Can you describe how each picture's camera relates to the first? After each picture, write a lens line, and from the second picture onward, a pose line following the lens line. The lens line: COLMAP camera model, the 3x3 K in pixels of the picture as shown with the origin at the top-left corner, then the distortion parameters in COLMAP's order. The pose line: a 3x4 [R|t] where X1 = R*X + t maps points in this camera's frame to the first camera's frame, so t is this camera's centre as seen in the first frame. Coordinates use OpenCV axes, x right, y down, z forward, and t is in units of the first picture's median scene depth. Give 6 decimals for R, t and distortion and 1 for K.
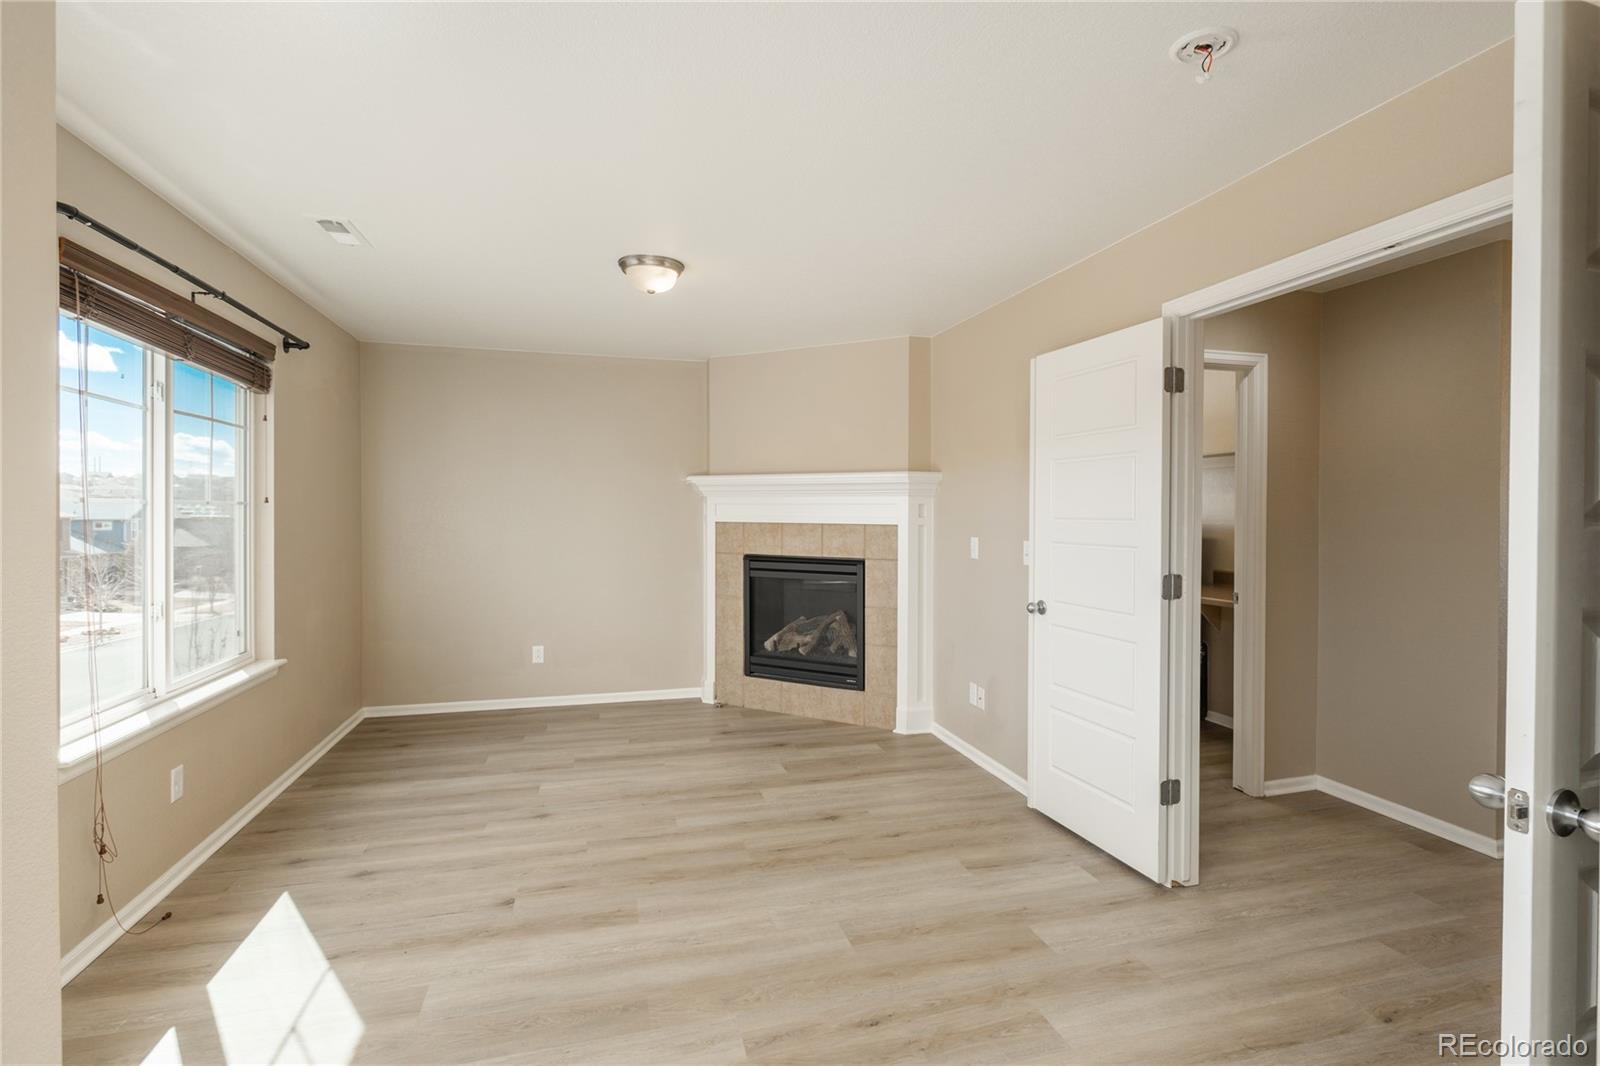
lens RADIAL K [[759.4, 0, 812.9], [0, 759.4, 516.7], [0, 0, 1]] dist [0.000565, 0.000518]
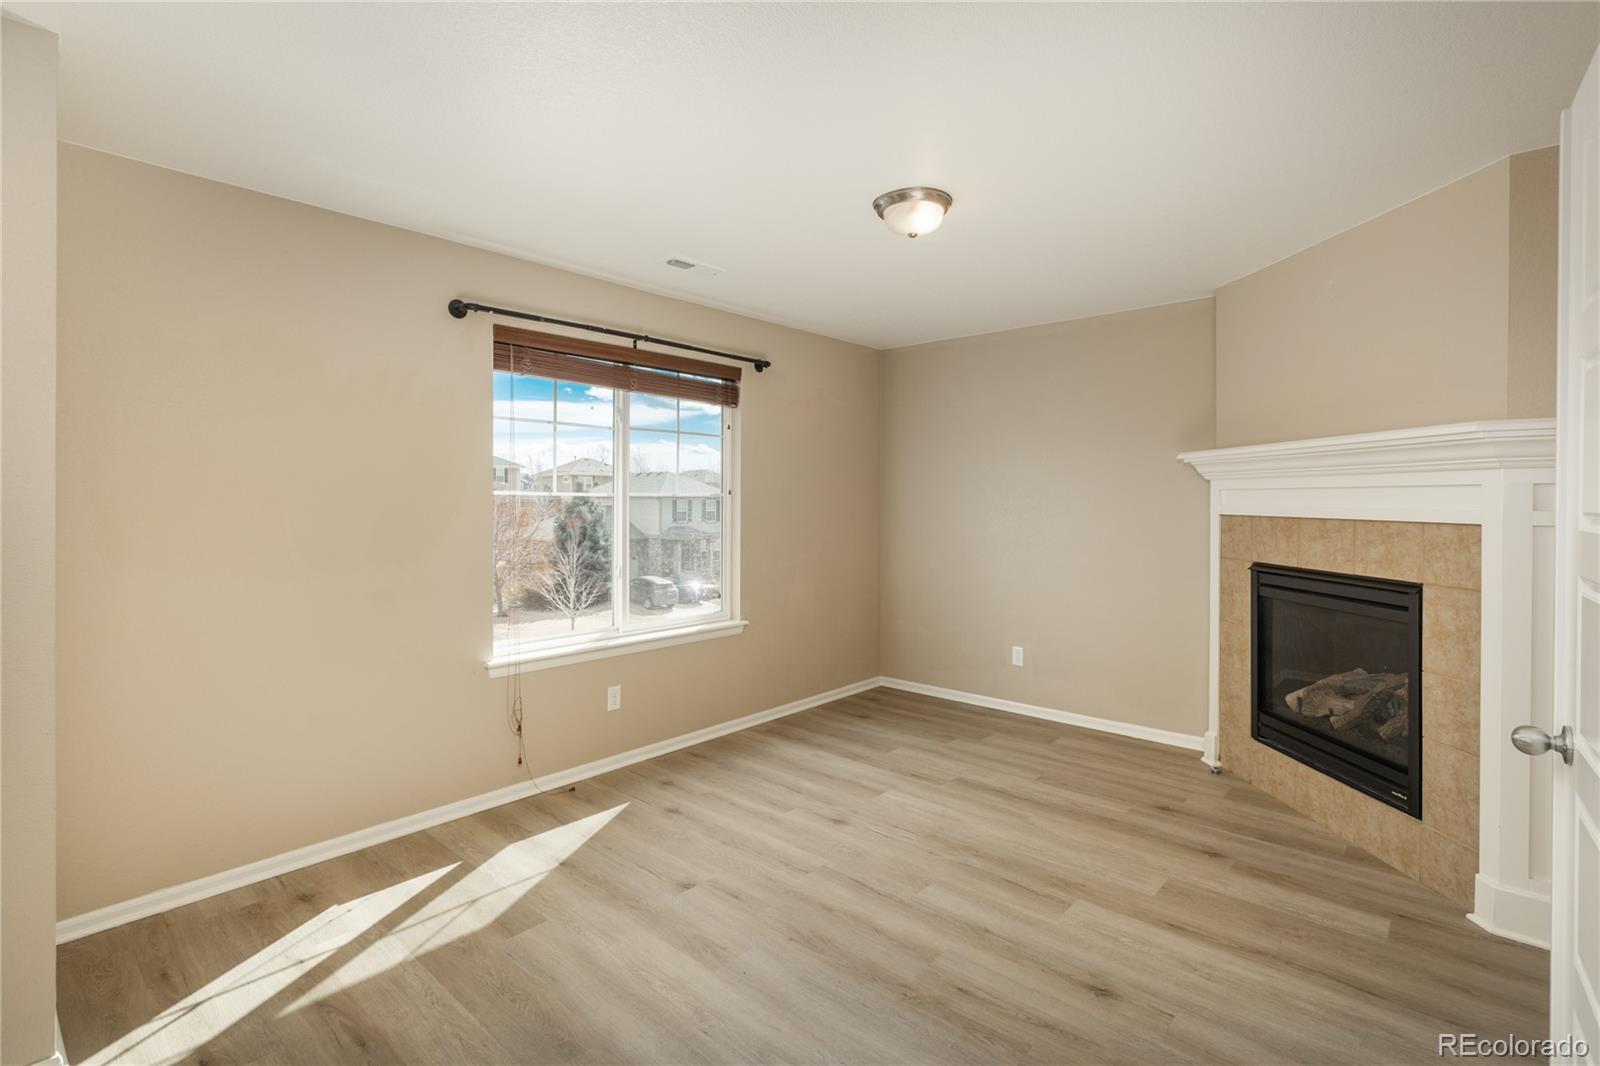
lens RADIAL K [[742.3, 0, 802.6], [0, 742.3, 507.6], [0, 0, 1]] dist [-0.002656, -0.000028]
pose [[0.539541, 0.003654, -0.841951, 0.327469], [-0.003065, 0.999992, 0.002375, -0.000156], [0.841954, 0.001299, 0.539548, 0.379688]]
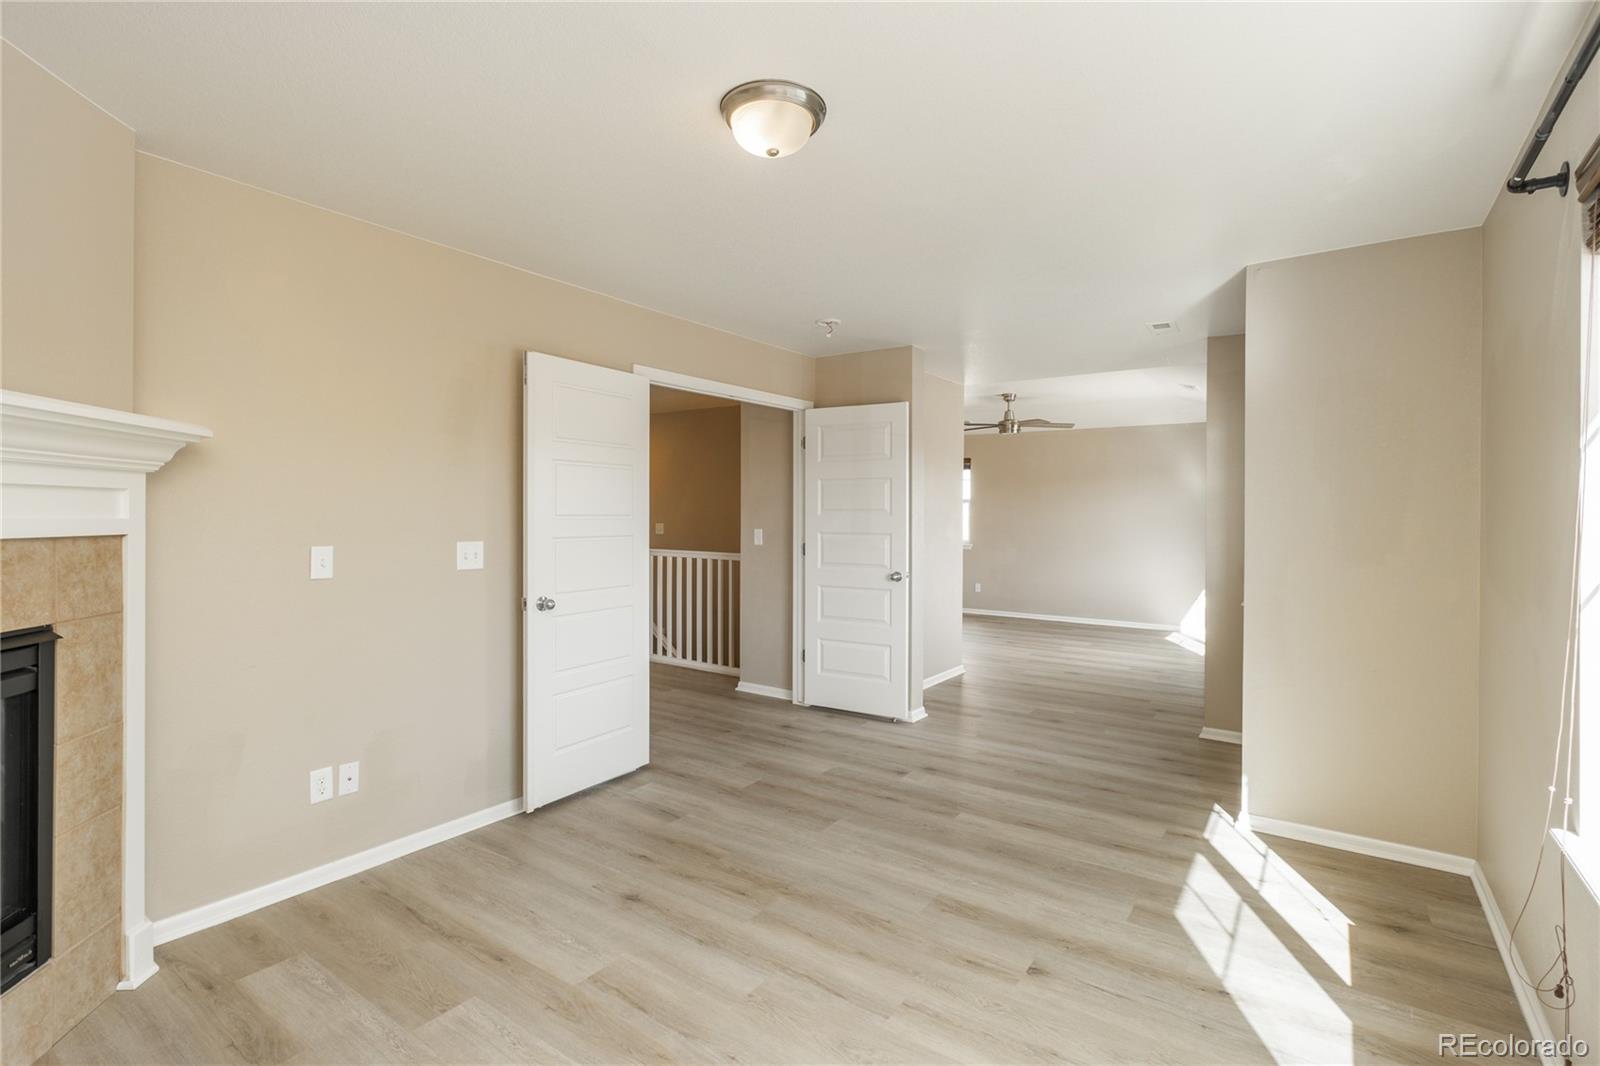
lens RADIAL K [[759.4, 0, 812.9], [0, 759.4, 516.7], [0, 0, 1]] dist [0.000565, 0.000518]
pose [[-0.642411, -0.009725, 0.766298, -0.568544], [-0.004140, 0.999949, 0.009219, -0.006327], [-0.766349, 0.002750, -0.642419, 1.110490]]
